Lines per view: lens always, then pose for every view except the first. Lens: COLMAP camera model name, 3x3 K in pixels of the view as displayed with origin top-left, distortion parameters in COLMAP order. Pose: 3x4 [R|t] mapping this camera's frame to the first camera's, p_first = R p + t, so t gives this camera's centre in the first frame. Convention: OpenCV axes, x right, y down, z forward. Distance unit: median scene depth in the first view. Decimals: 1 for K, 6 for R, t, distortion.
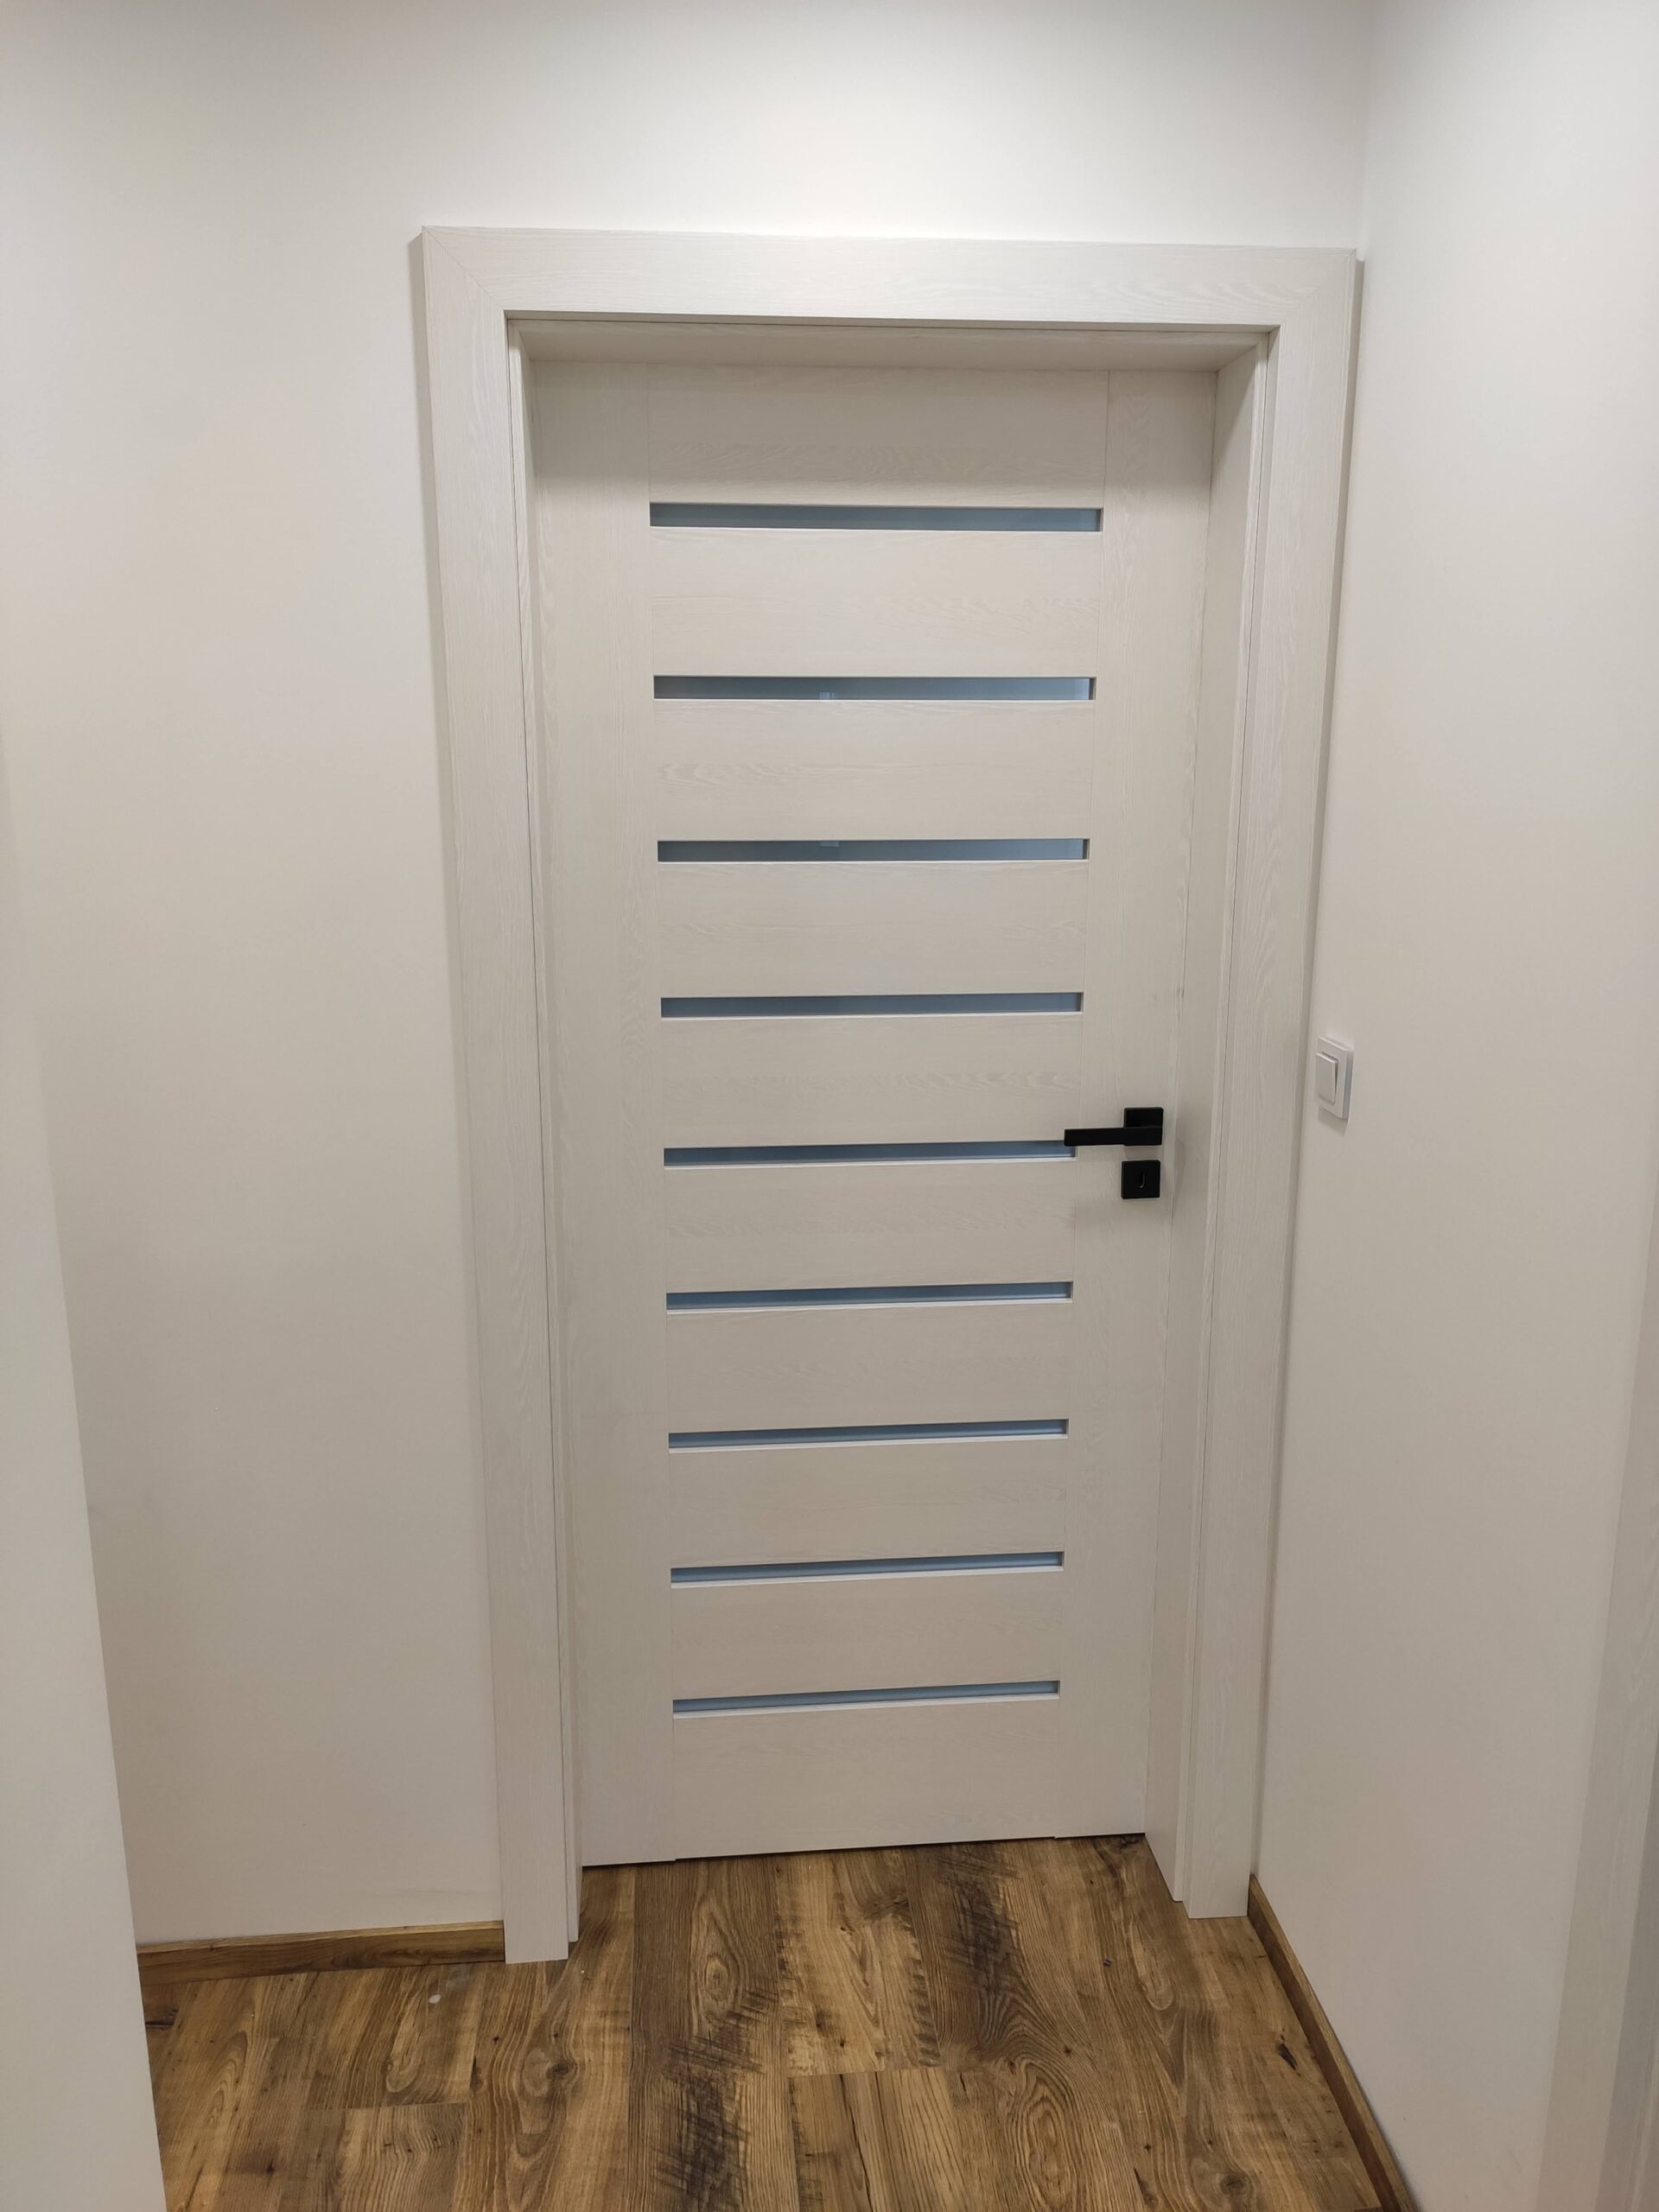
lens RADIAL K [[1650.9, 0, 838.4], [0, 1650.9, 1095.0], [0, 0, 1]] dist [0.024348, -0.053856]
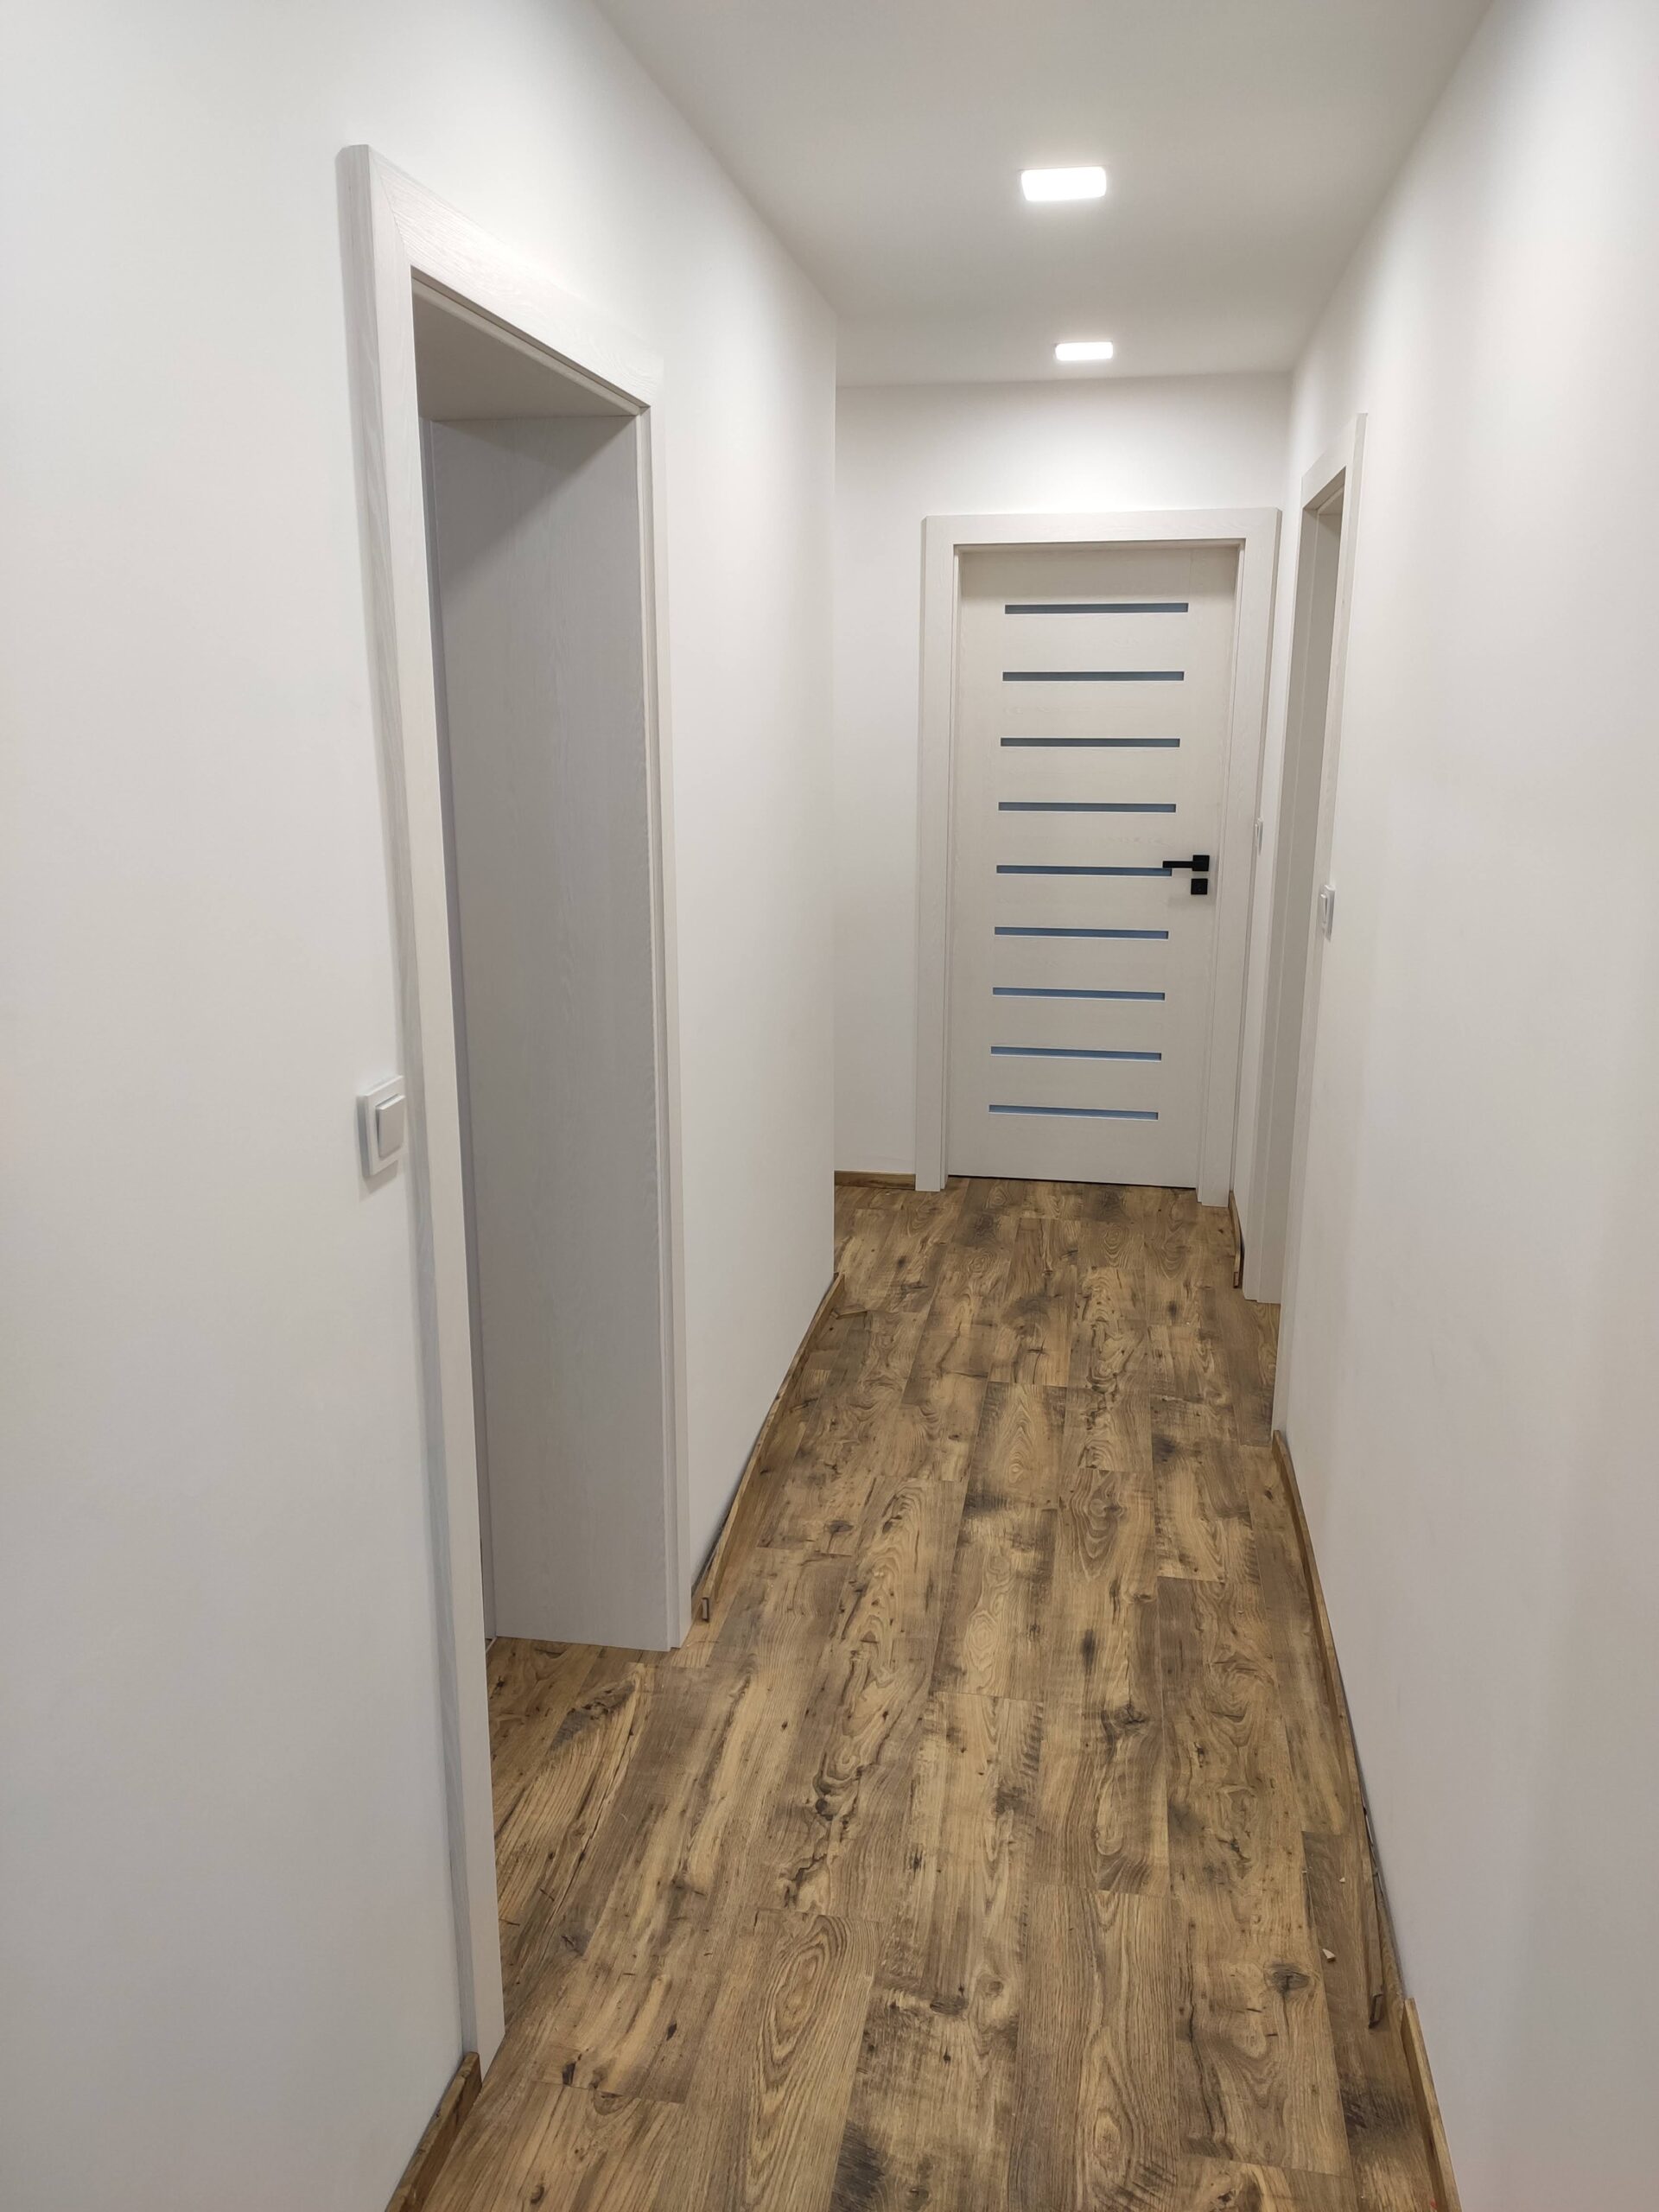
lens RADIAL K [[1650.9, 0, 823.8], [0, 1650.9, 1116.2], [0, 0, 1]] dist [0.024348, -0.053856]
pose [[0.963550, 0.065209, -0.259459, 0.311950], [-0.057585, 0.997659, 0.036885, 0.333276], [0.261257, -0.020600, 0.965050, -1.469554]]
